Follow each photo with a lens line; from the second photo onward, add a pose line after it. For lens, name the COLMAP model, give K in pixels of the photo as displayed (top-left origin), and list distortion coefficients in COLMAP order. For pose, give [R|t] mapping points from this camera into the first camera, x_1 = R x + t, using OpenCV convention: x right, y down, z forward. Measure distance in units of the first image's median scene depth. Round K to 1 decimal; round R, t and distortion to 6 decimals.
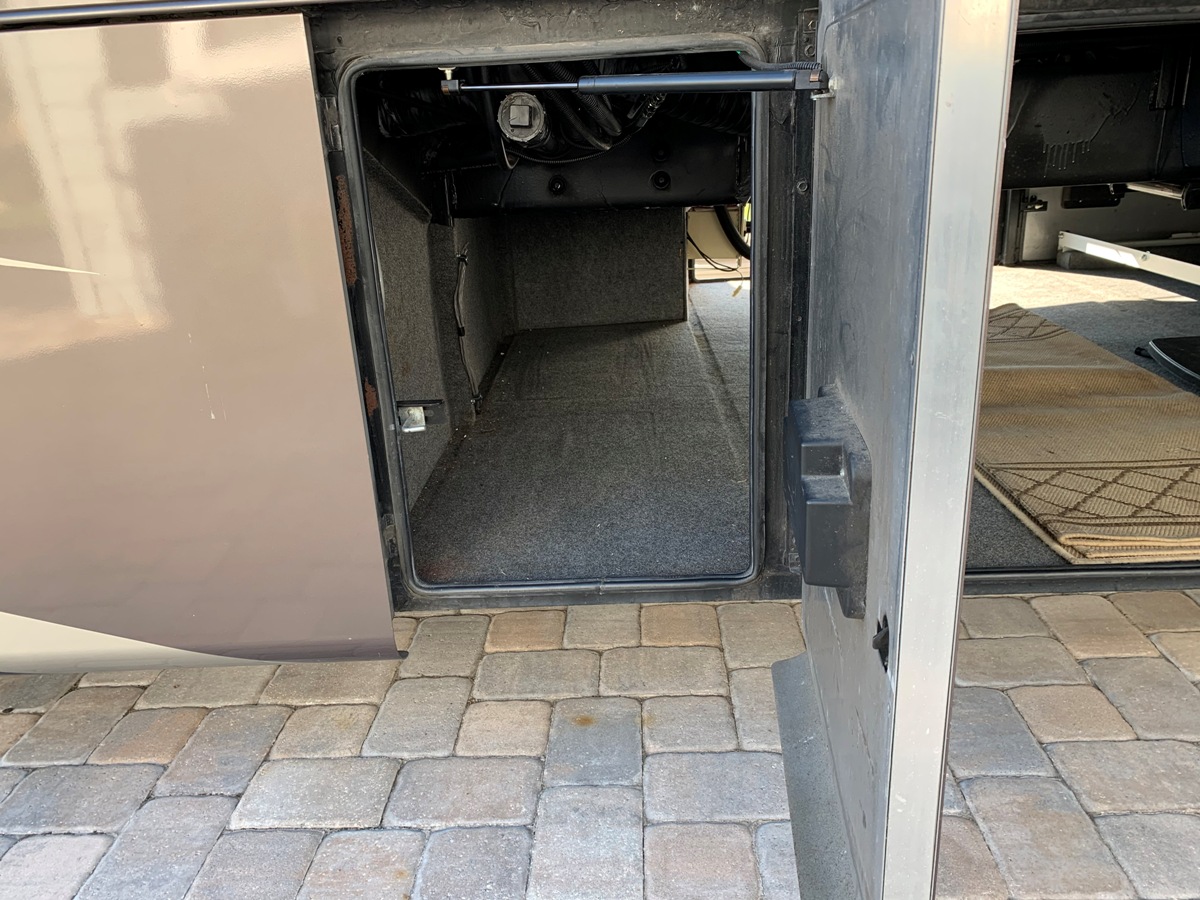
lens RADIAL K [[927.8, 0, 603.5], [0, 927.8, 451.3], [0, 0, 1]] dist [0.051592, -0.066623]
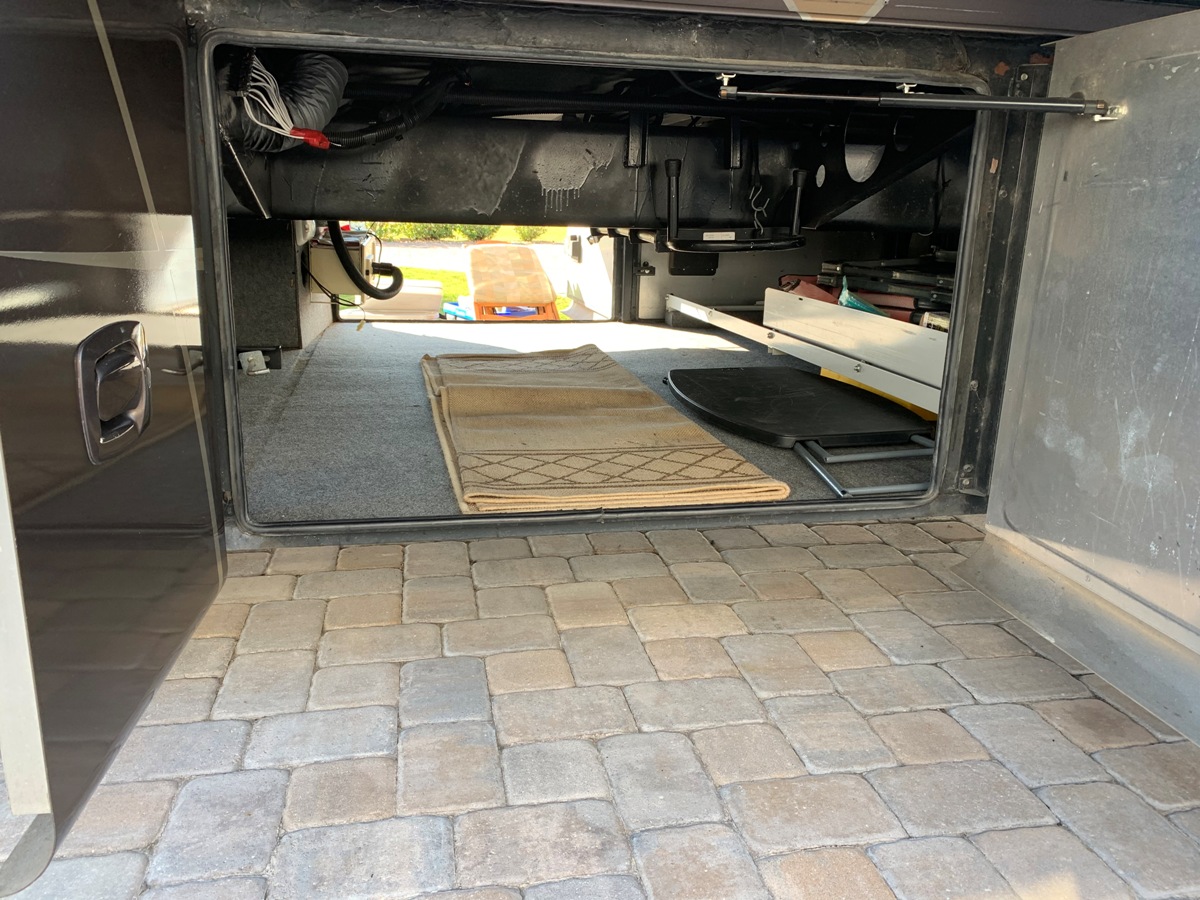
lens RADIAL K [[927.8, 0, 602.1], [0, 927.8, 441.4], [0, 0, 1]] dist [0.051592, -0.066623]
pose [[0.970416, 0.020559, 0.240561, 0.312367], [0.002176, 0.995583, -0.093864, 0.110756], [-0.241429, 0.091610, 0.966085, -0.131324]]
